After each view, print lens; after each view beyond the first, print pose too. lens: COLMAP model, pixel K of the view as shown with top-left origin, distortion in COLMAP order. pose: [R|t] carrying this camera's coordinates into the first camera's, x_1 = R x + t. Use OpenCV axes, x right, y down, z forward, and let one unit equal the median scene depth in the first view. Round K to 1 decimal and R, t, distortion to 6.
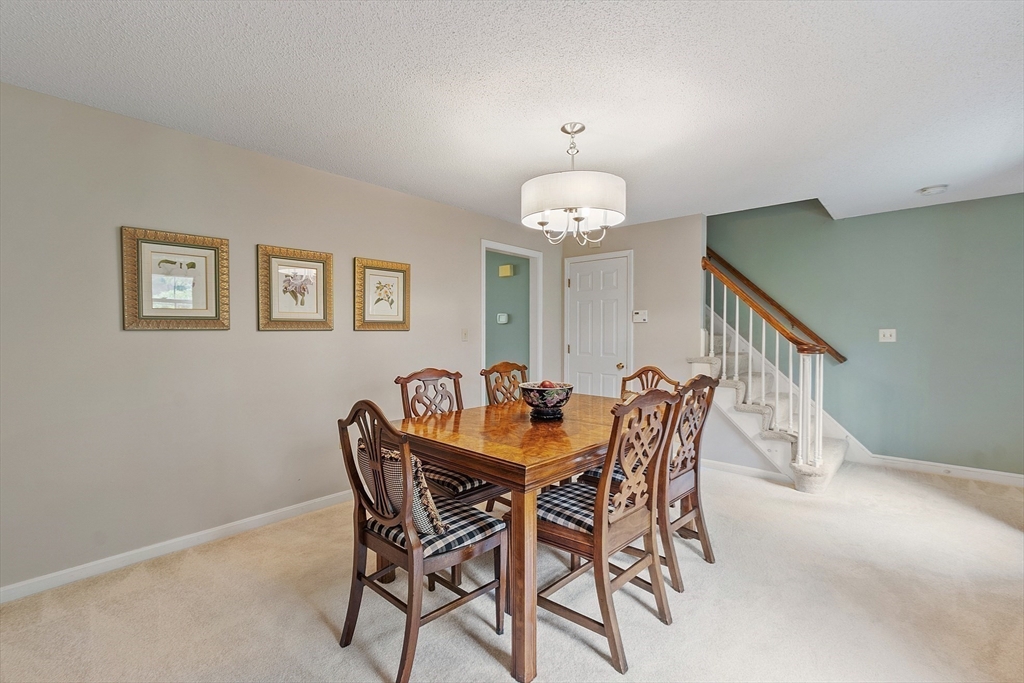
lens RADIAL K [[455.1, 0, 507.6], [0, 455.1, 337.9], [0, 0, 1]] dist [0.007124, 0.001597]
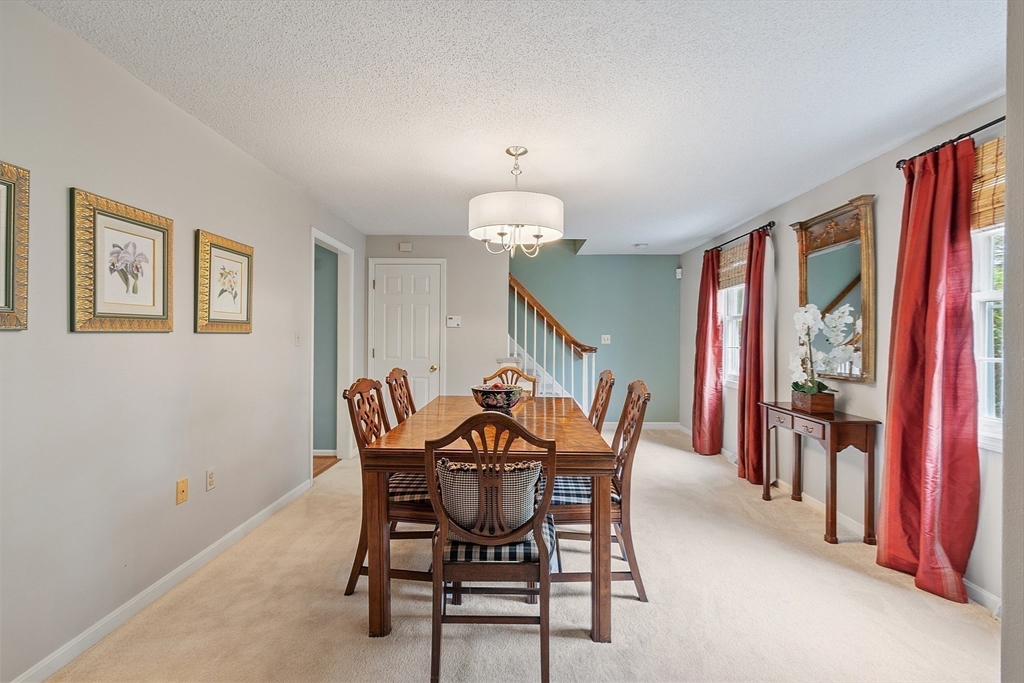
lens RADIAL K [[455.1, 0, 510.3], [0, 455.1, 335.7], [0, 0, 1]] dist [0.007124, 0.001597]
pose [[0.747977, 0.005300, 0.663704, -0.467980], [0.002088, 0.999944, -0.010338, -0.003060], [-0.663722, 0.009119, 0.747924, 0.152638]]
